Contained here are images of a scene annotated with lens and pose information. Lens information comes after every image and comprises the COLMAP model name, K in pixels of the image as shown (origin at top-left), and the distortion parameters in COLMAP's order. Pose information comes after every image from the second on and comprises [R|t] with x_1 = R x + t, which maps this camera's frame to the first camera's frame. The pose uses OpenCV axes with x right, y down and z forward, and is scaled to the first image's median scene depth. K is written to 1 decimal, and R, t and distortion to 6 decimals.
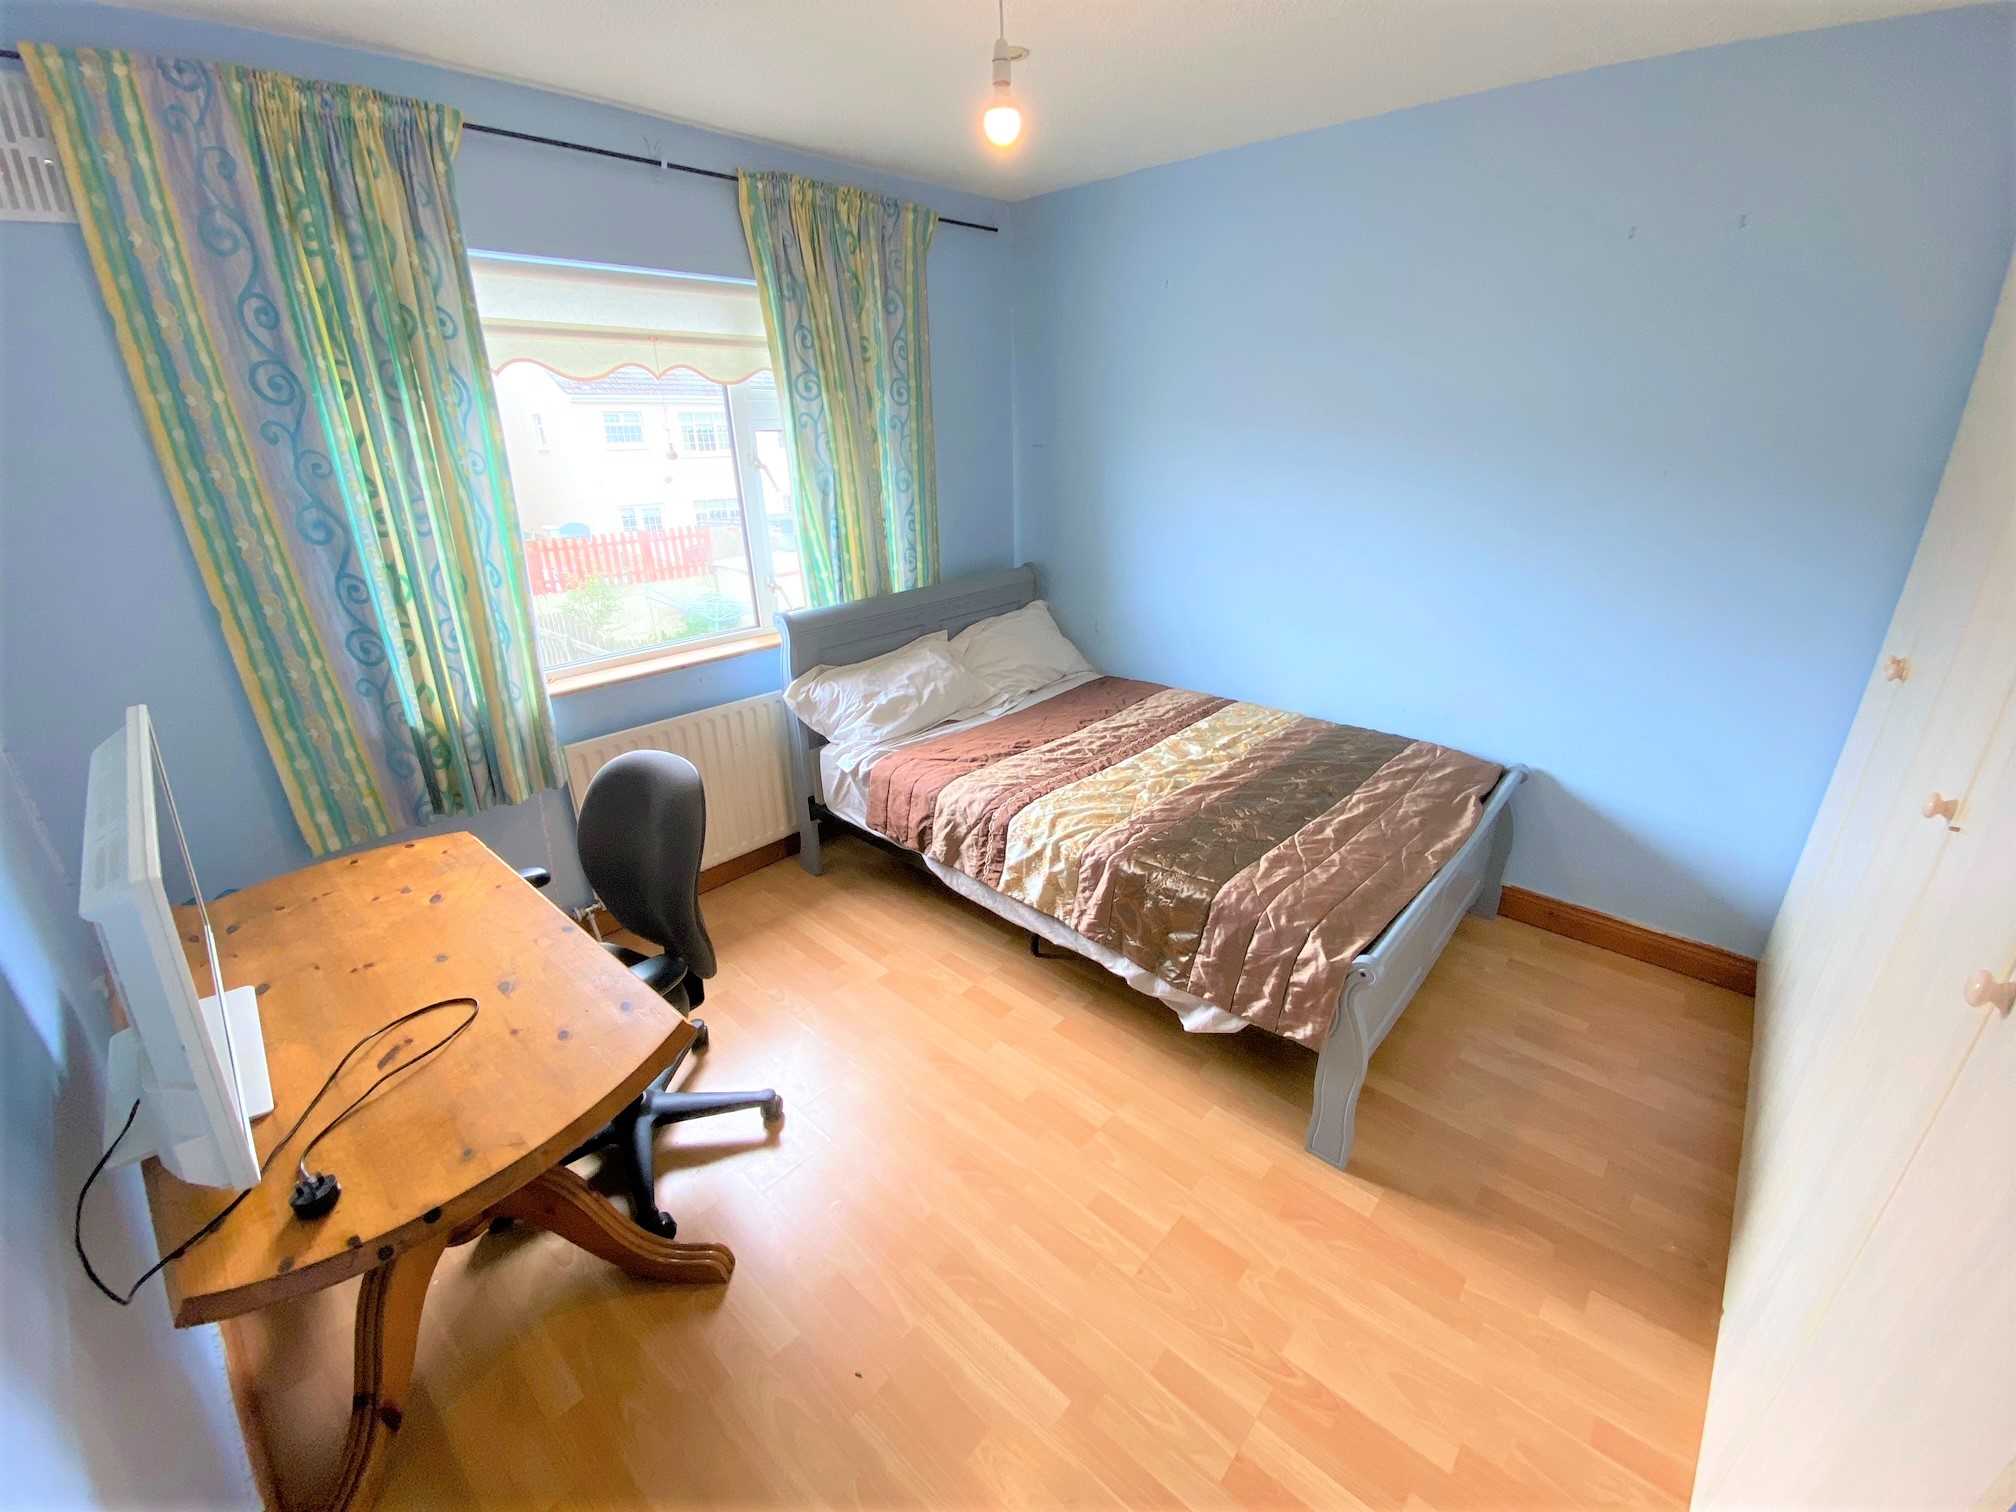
lens RADIAL K [[802.9, 0, 1008.0], [0, 802.9, 756.0], [0, 0, 1]] dist [0.000729, -0.012341]
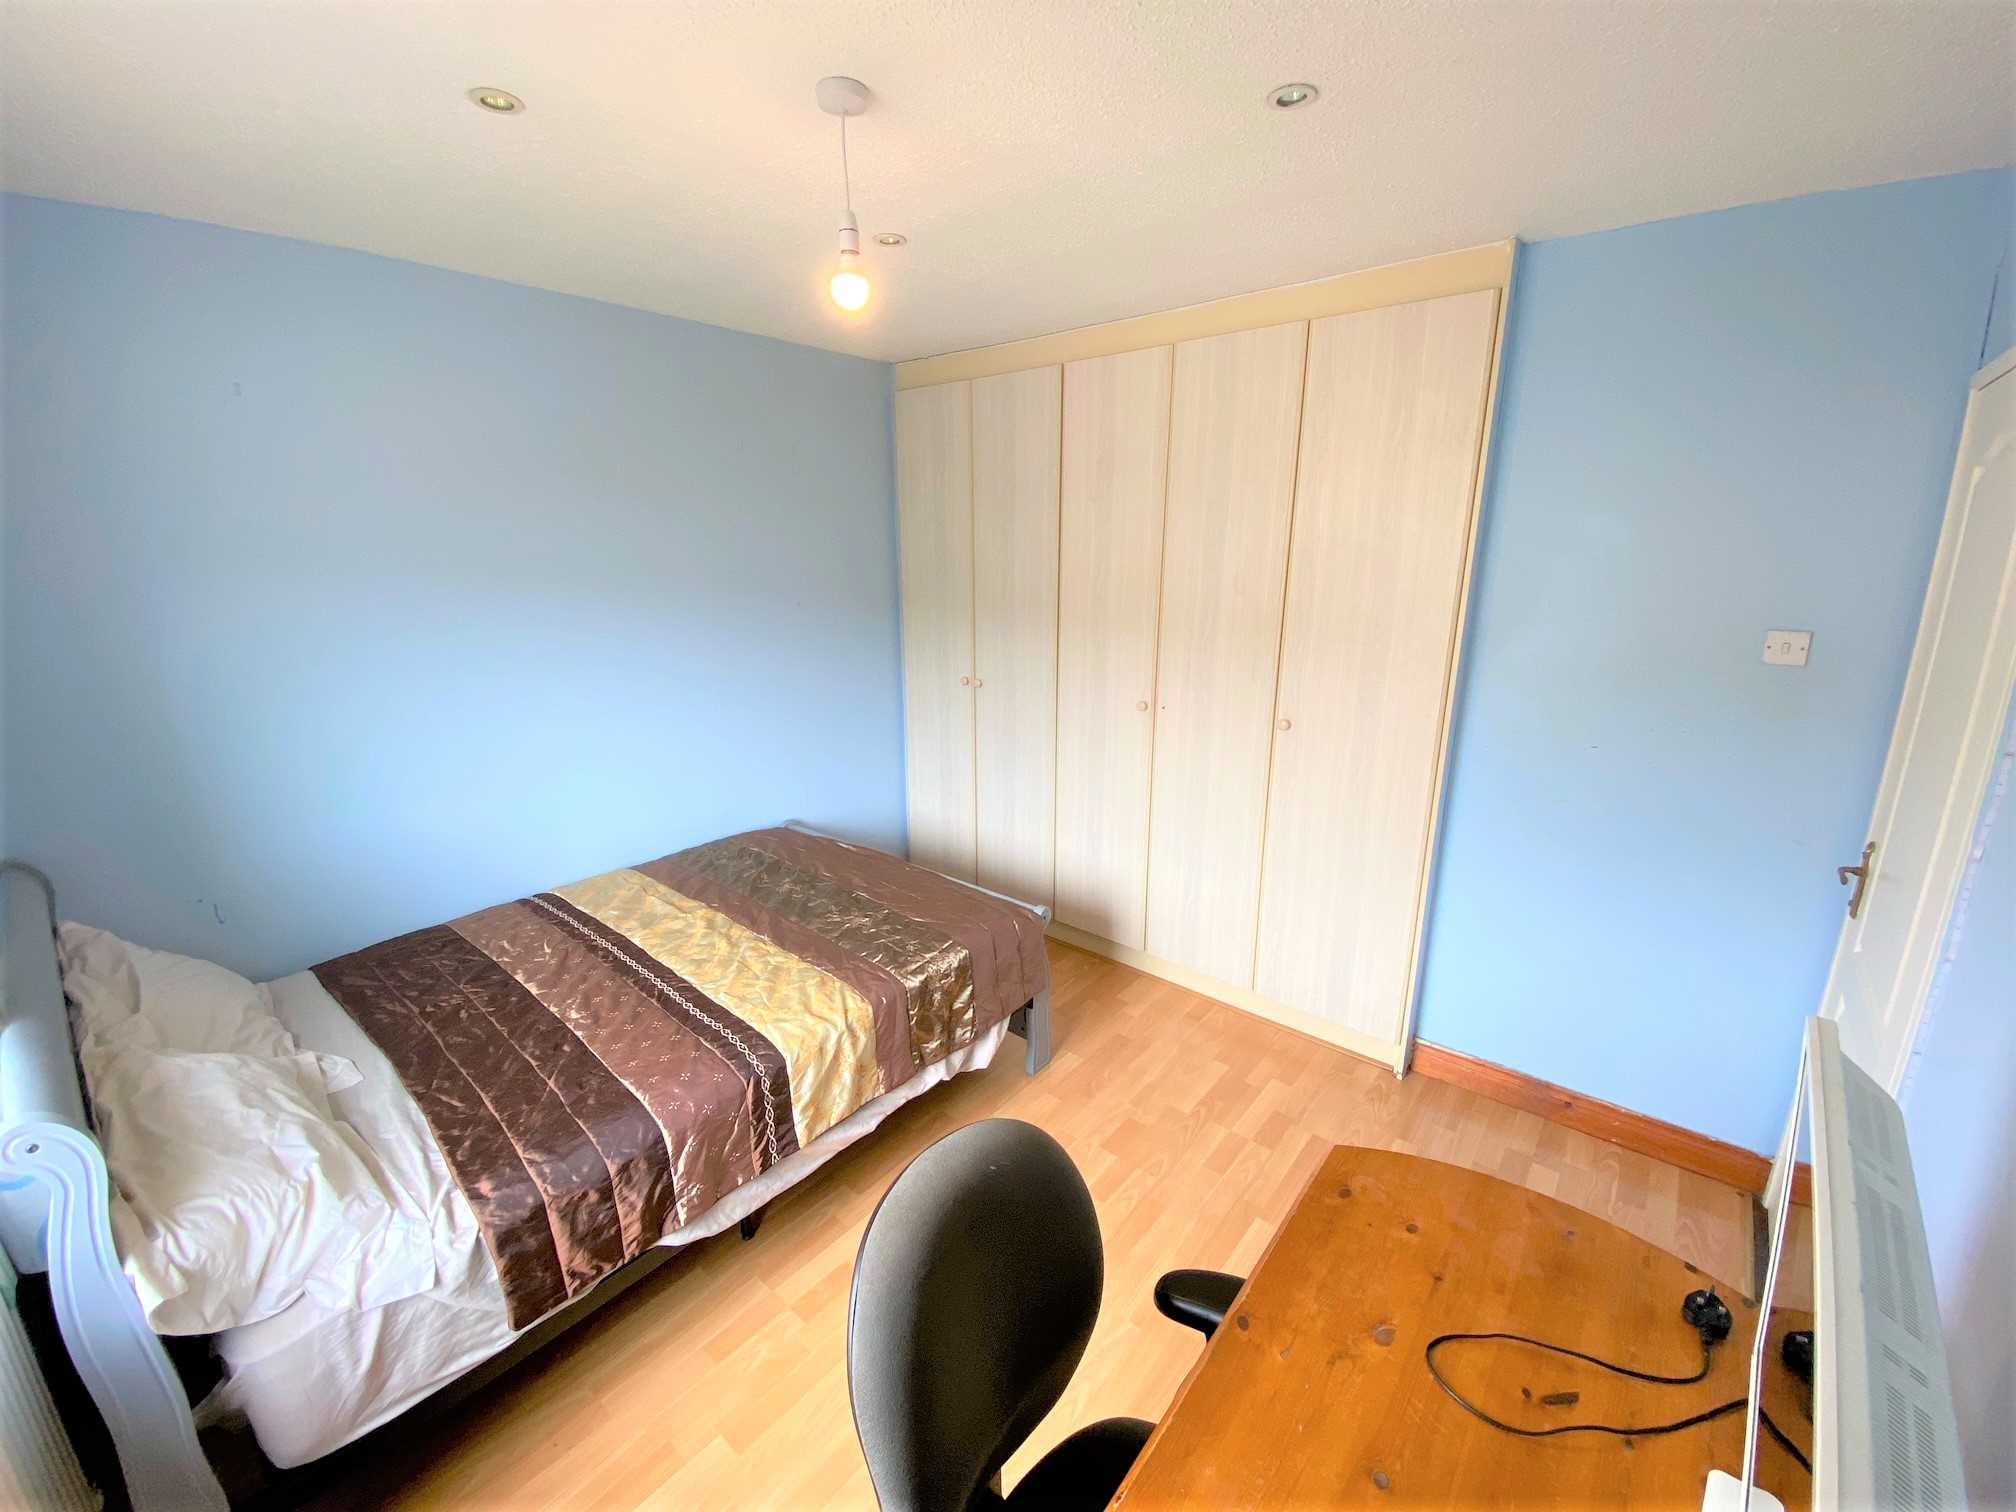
lens RADIAL K [[814.0, 0, 1000.5], [0, 814.0, 742.7], [0, 0, 1]] dist [0.000501, -0.010718]
pose [[-0.037244, -0.215469, 0.975800, -0.652711], [0.390509, 0.895694, 0.212686, -0.254971], [-0.919845, 0.388980, 0.050784, 0.582172]]
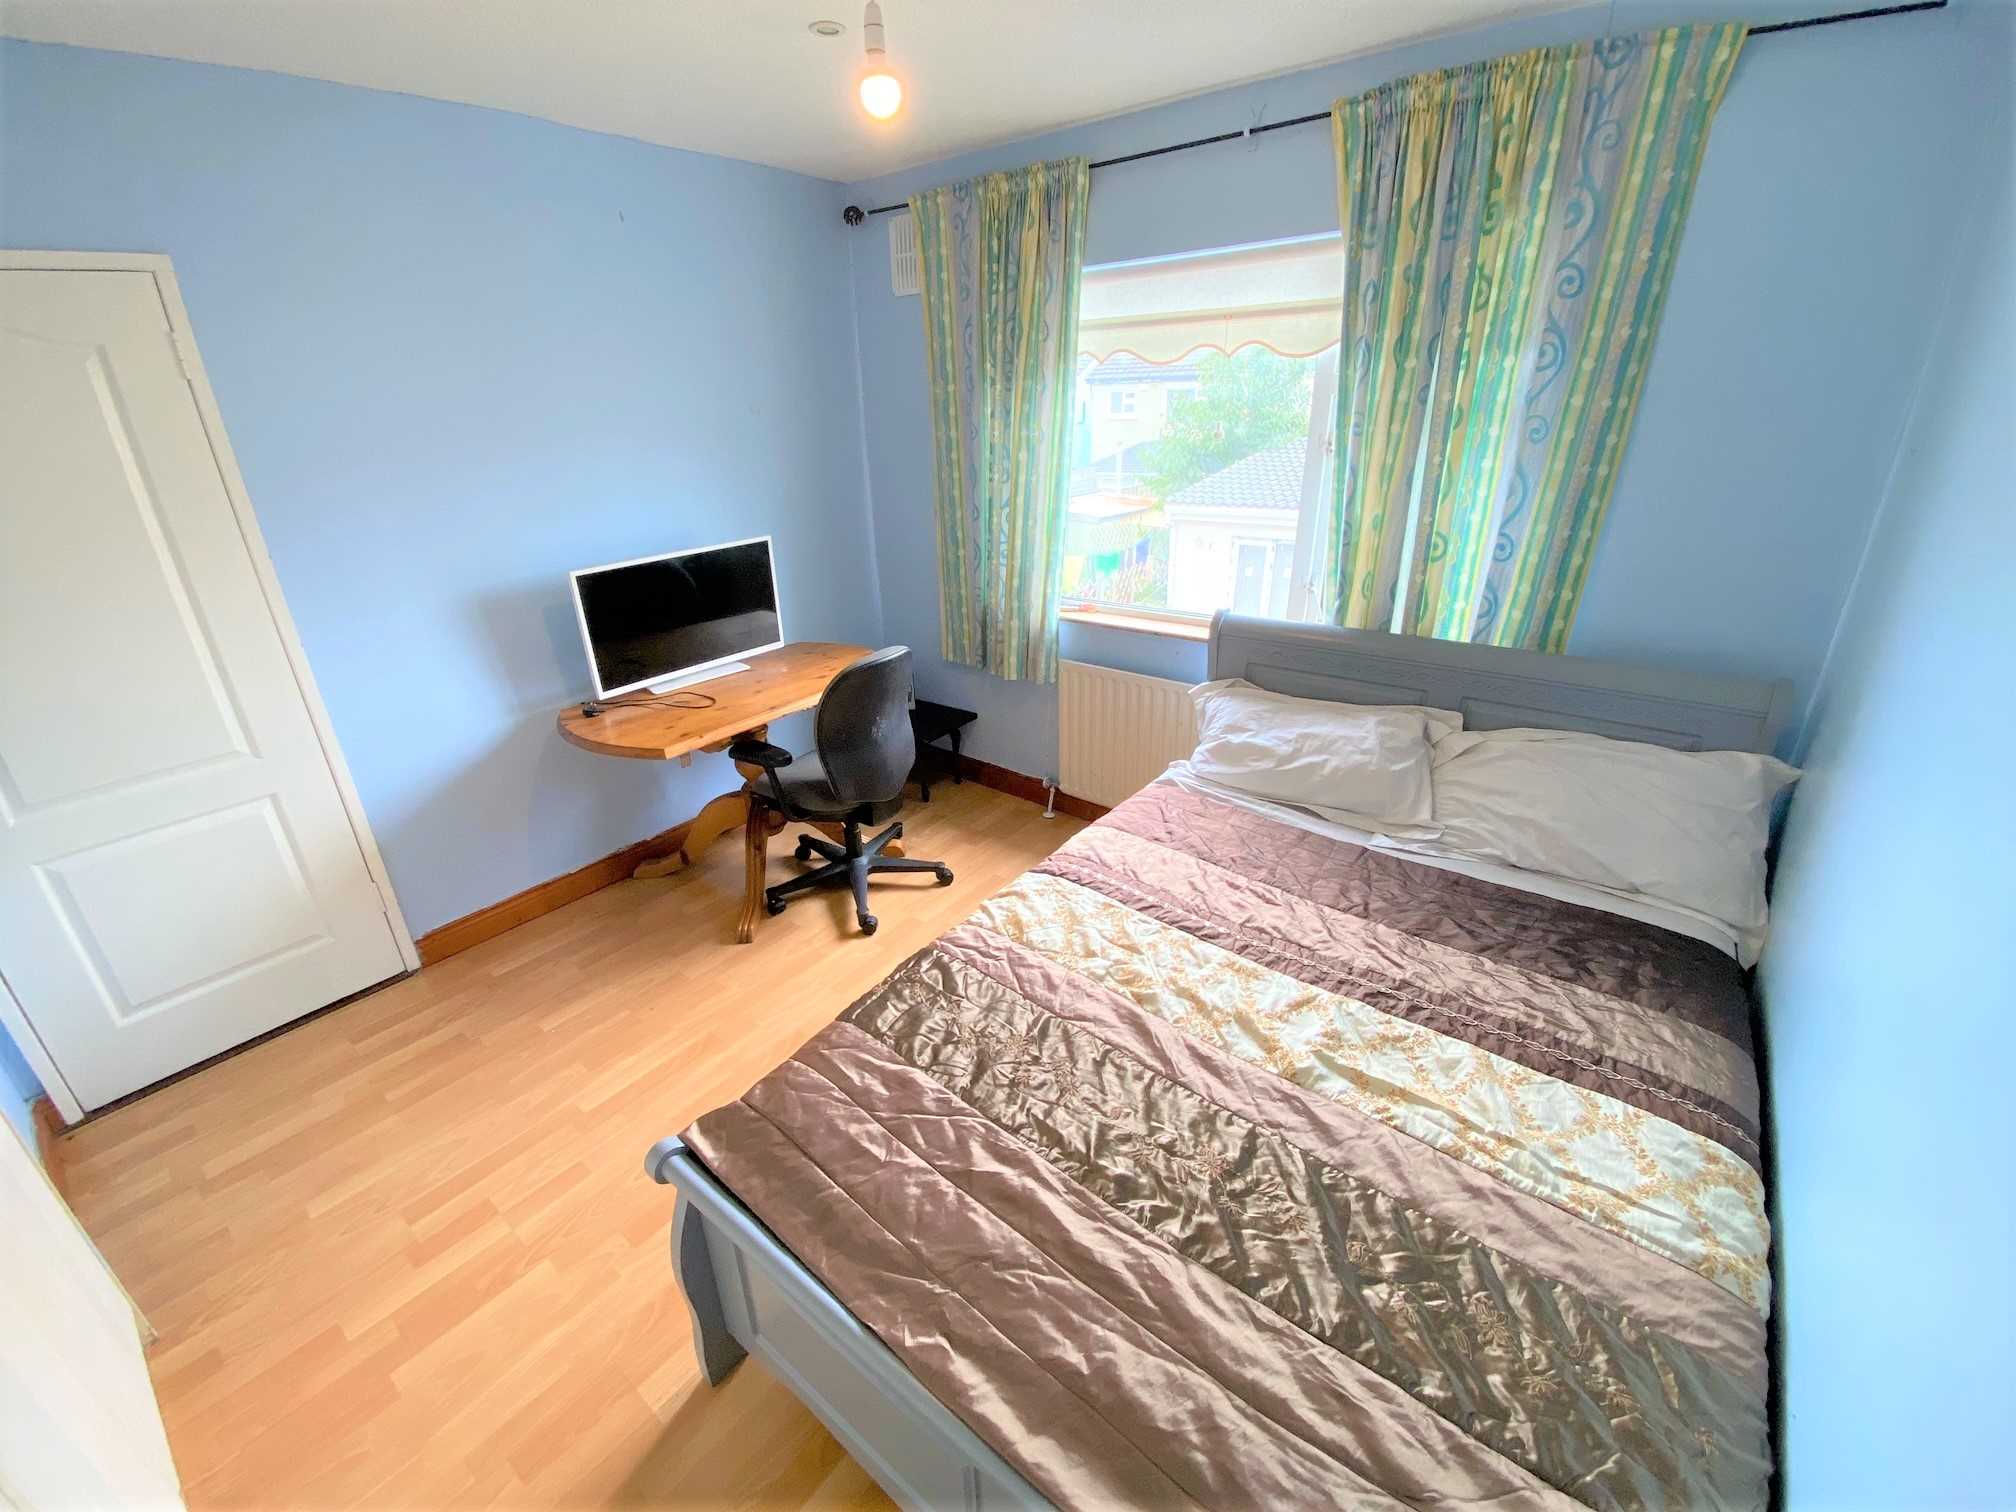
lens RADIAL K [[819.7, 0, 1000.5], [0, 819.7, 751.8], [0, 0, 1]] dist [0.000451, -0.014839]
pose [[0.064676, 0.399504, -0.914447, 0.690544], [-0.356651, 0.865095, 0.352718, -0.305745], [0.931996, 0.303326, 0.198435, 0.690708]]
